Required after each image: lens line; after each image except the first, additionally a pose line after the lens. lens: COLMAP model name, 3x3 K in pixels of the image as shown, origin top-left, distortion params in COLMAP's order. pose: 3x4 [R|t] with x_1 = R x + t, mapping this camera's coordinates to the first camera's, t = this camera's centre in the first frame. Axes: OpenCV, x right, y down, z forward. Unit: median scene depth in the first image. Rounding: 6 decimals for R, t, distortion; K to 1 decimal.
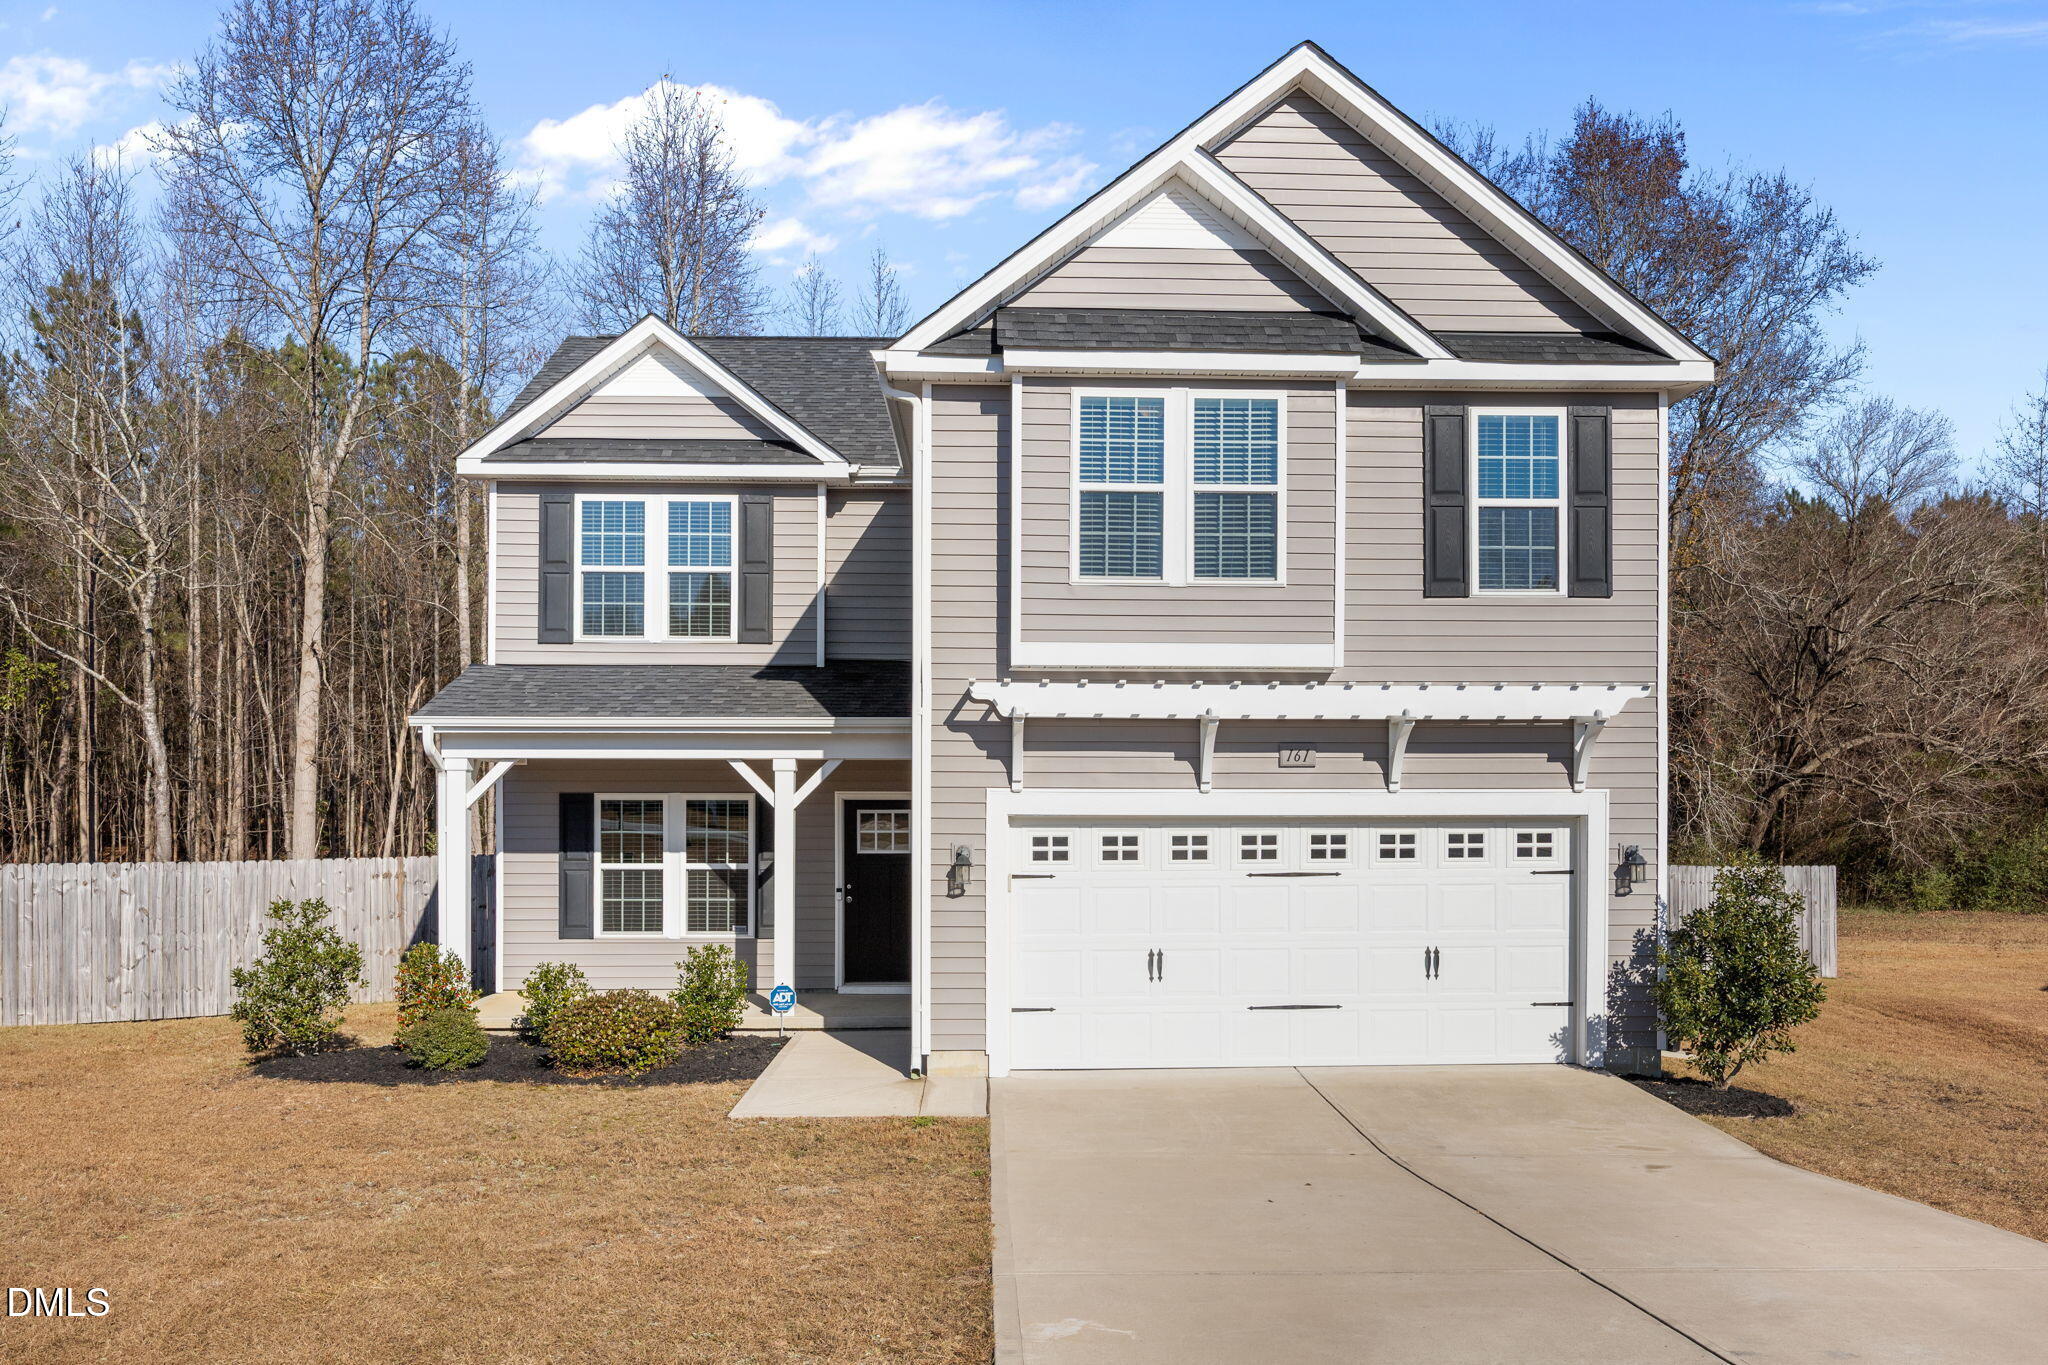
lens RADIAL K [[1648.5, 0, 1027.3], [0, 1648.5, 810.5], [0, 0, 1]] dist [-0.005095, -0.002312]
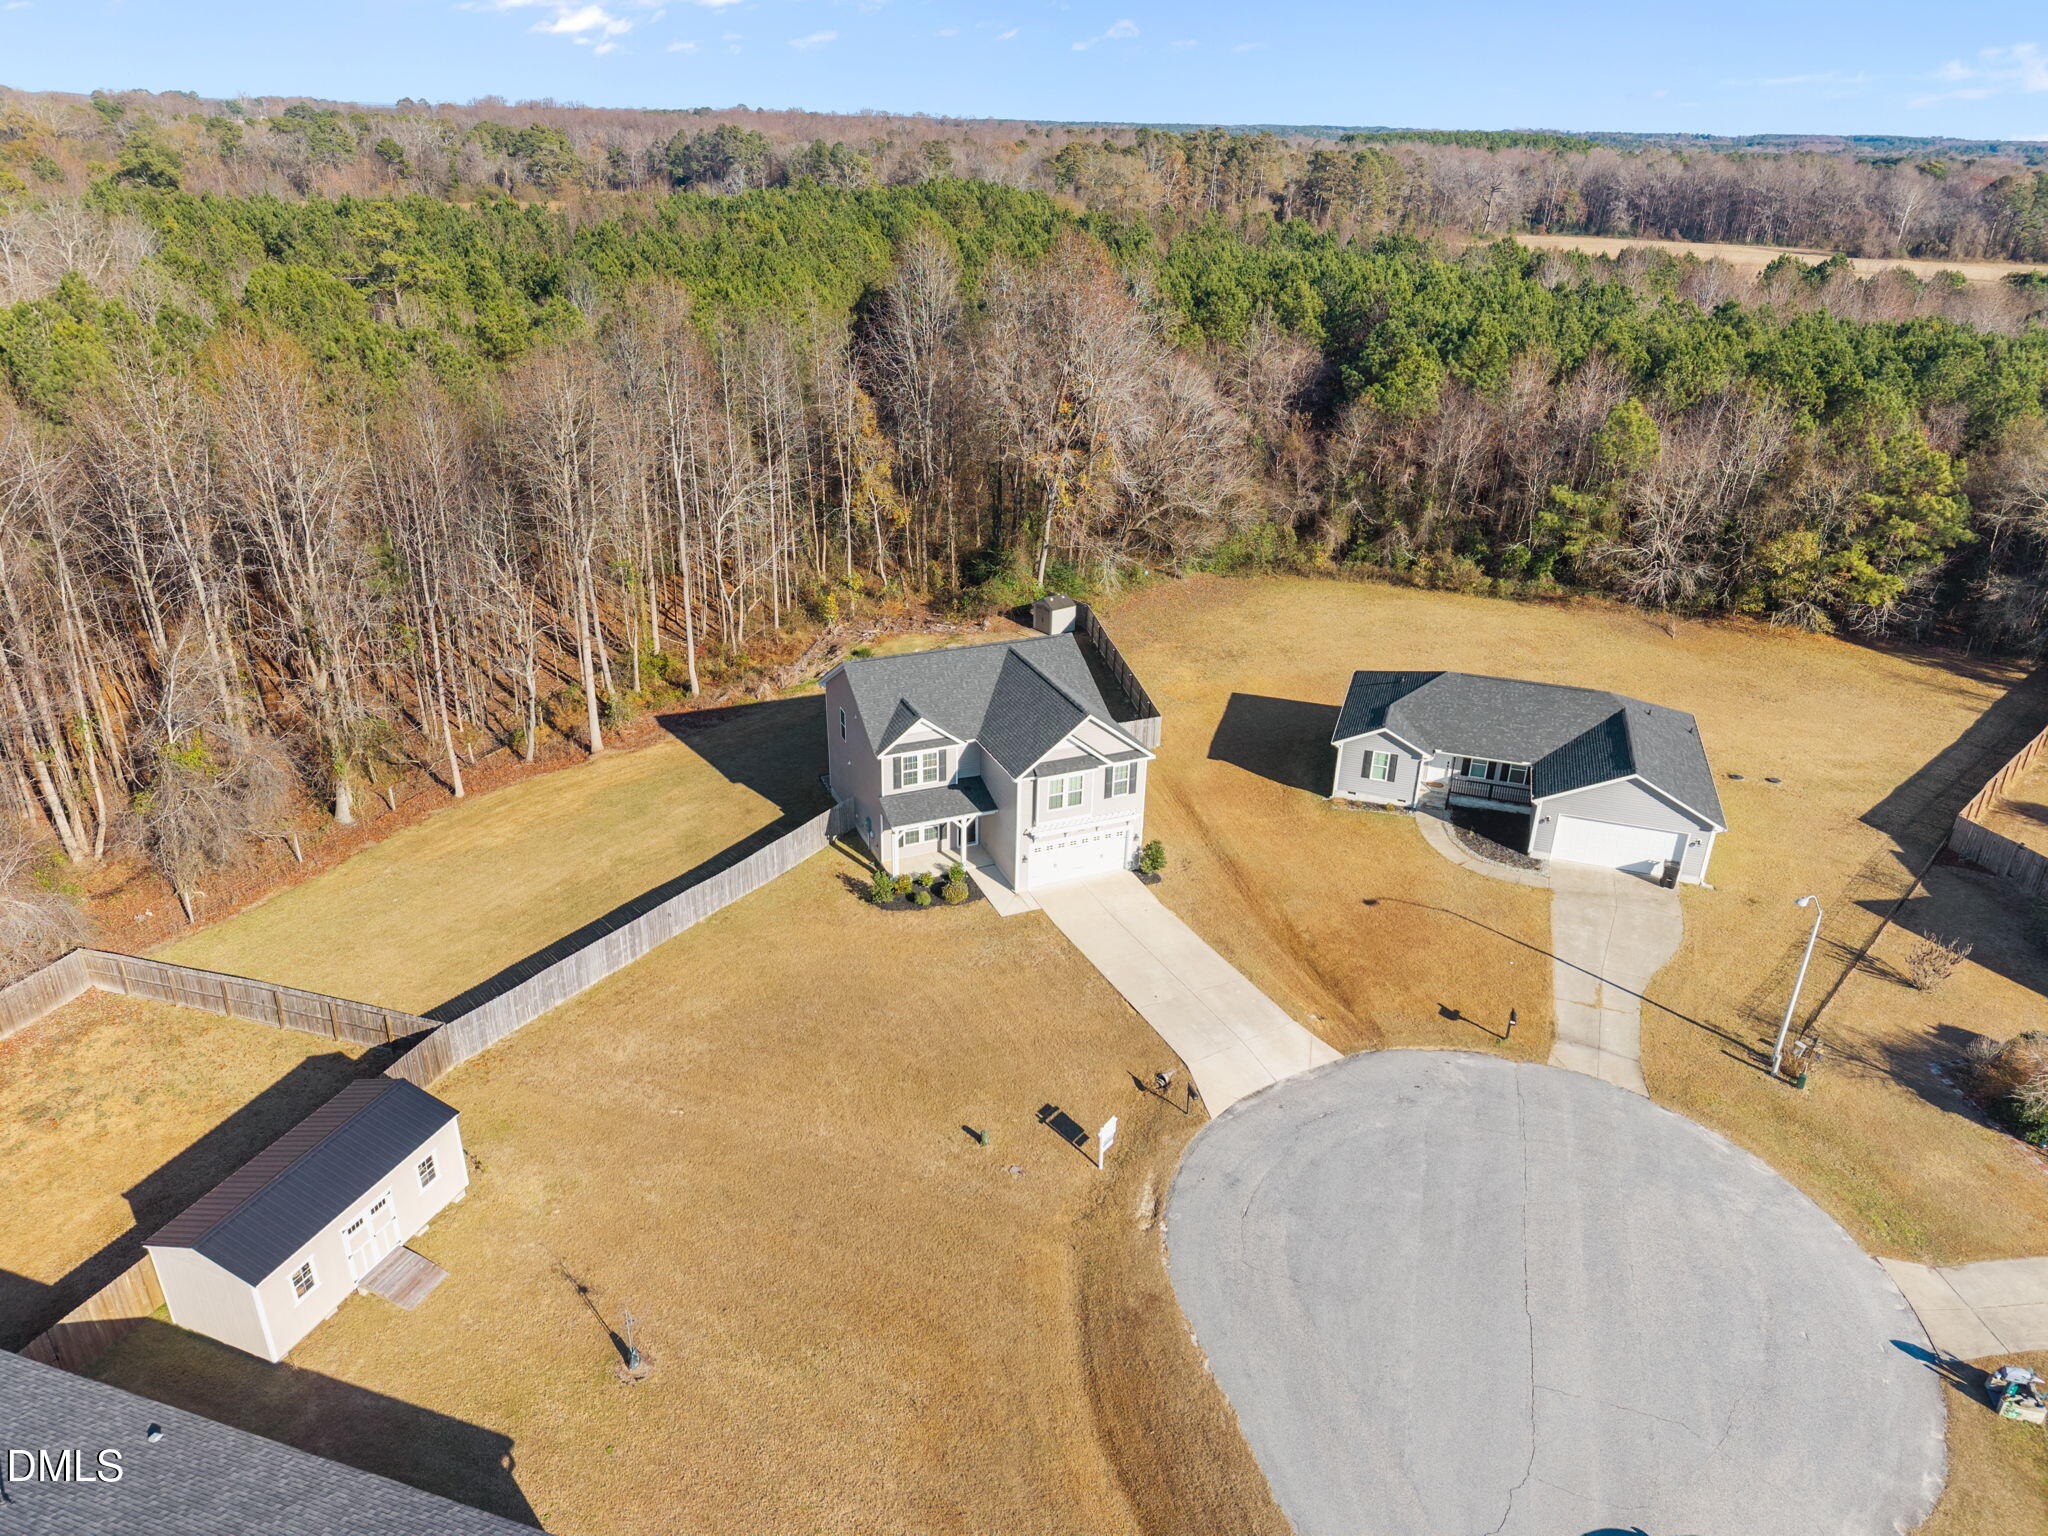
lens RADIAL K [[1315.8, 0, 1024.0], [0, 1315.8, 768.0], [0, 0, 1]] dist [0.051358, -0.002231]
pose [[0.928689, -0.144884, 0.341387, -1.443101], [-0.013566, 0.906642, 0.421682, -2.011422], [-0.370611, -0.396243, 0.840023, -2.454475]]
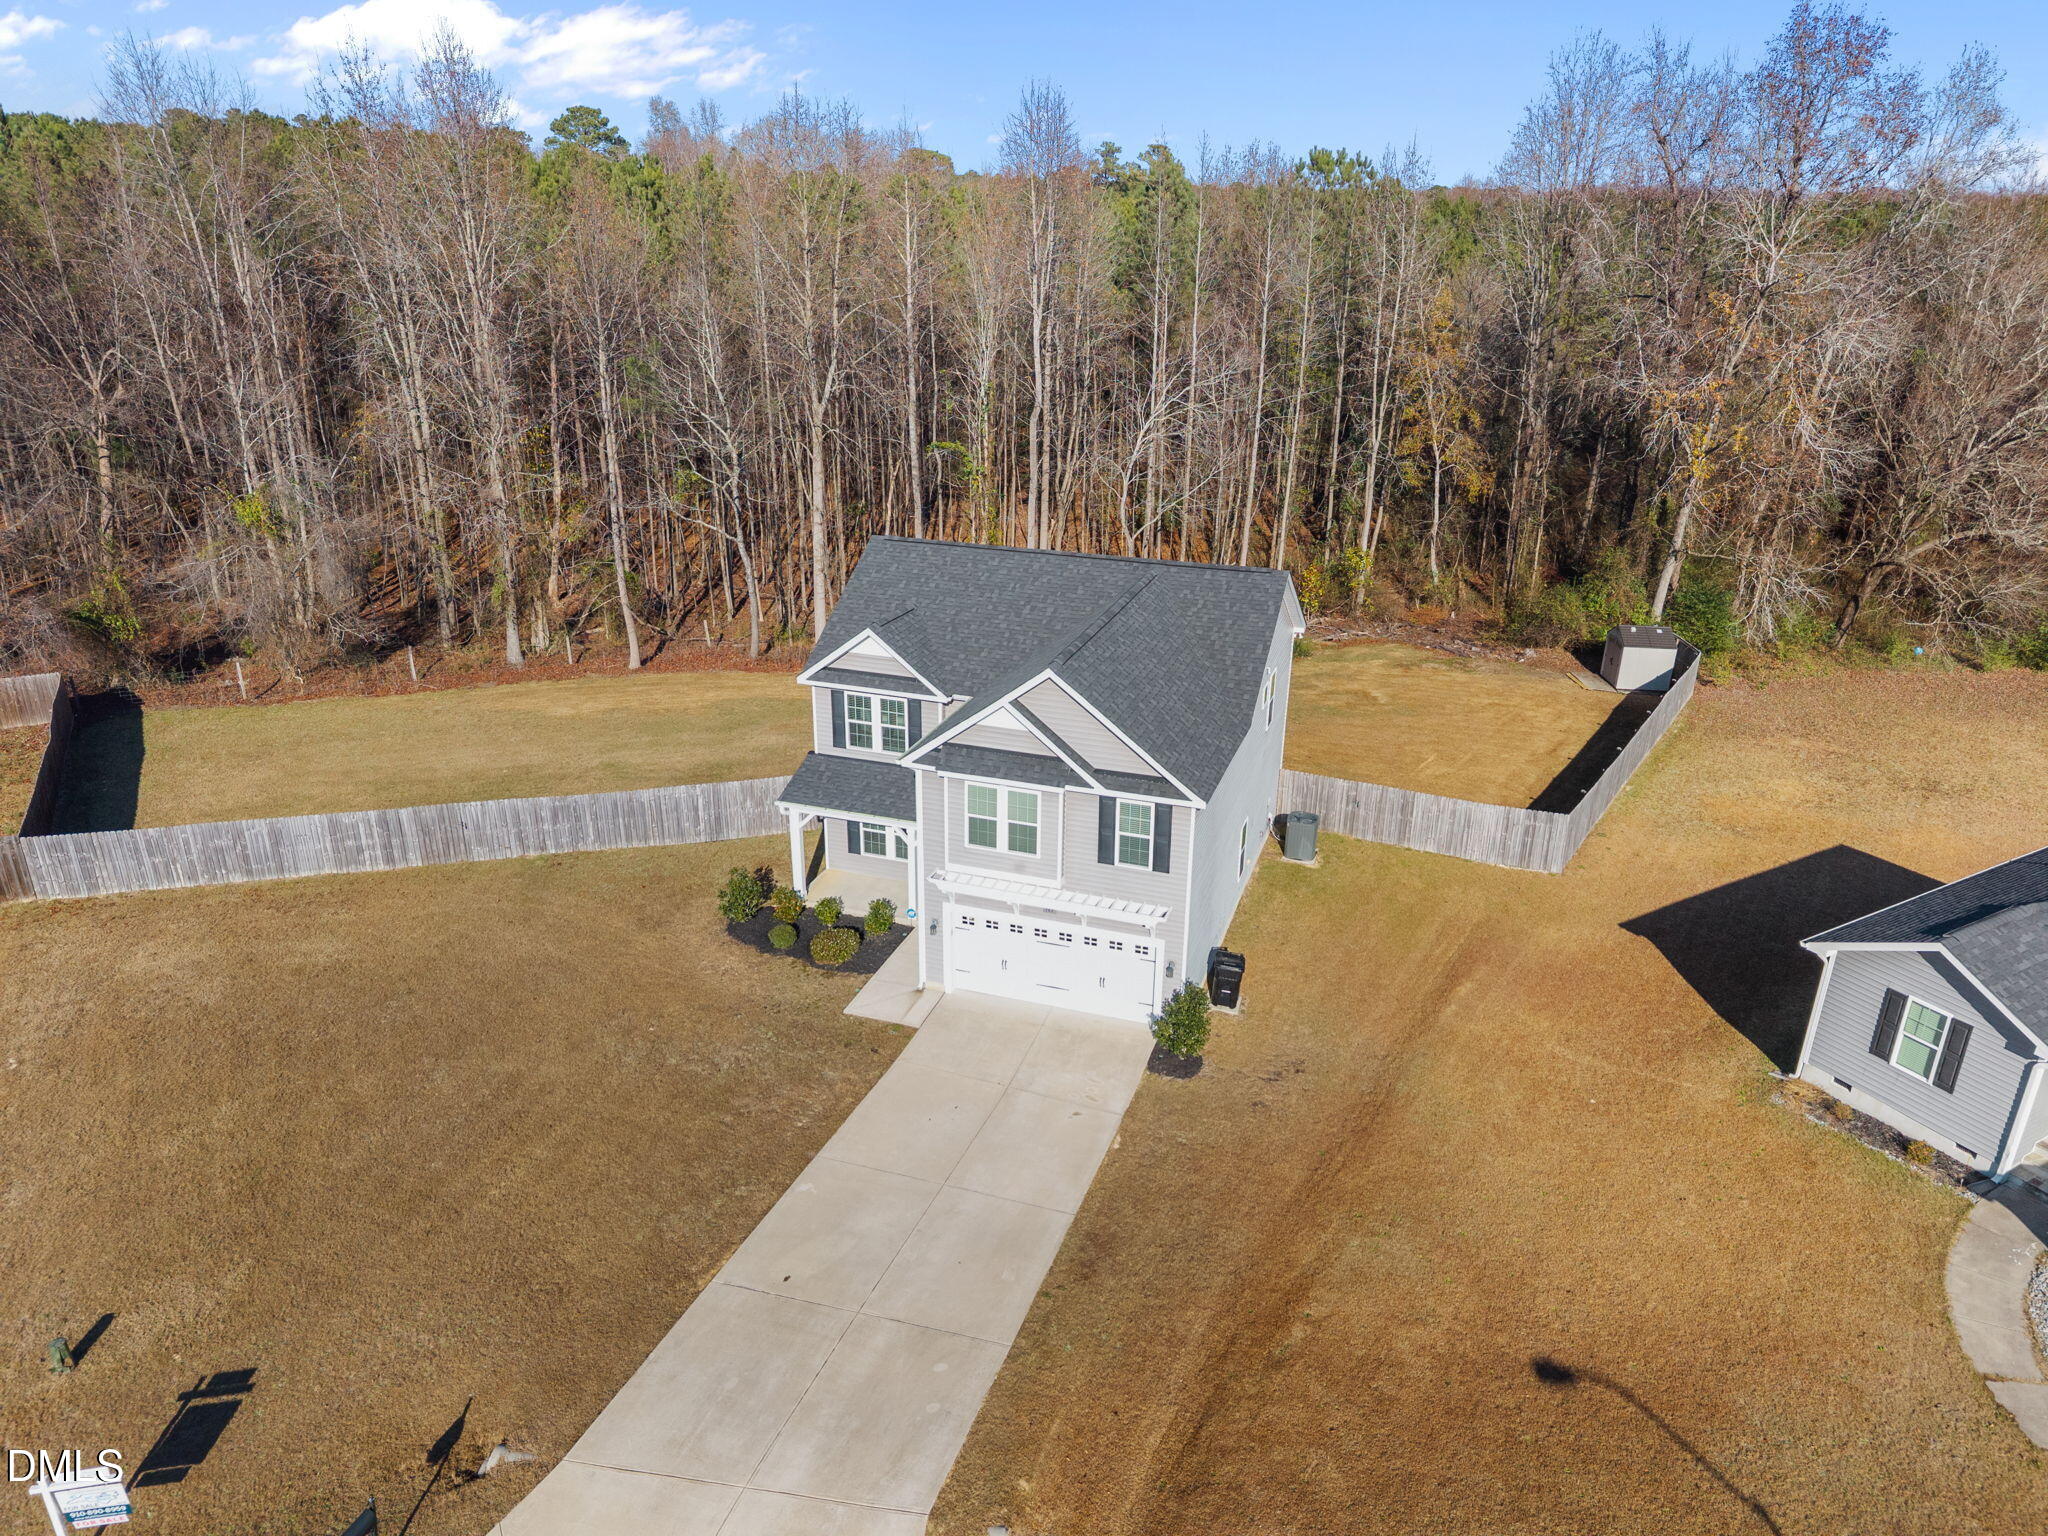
lens RADIAL K [[1359.9, 0, 1031.7], [0, 1359.9, 759.7], [0, 0, 1]] dist [0.006858, -0.004750]
pose [[0.939550, 0.135274, -0.314559, 0.786650], [-0.012467, 0.931560, 0.363373, -1.048550], [0.342185, -0.337486, 0.876934, -0.855382]]
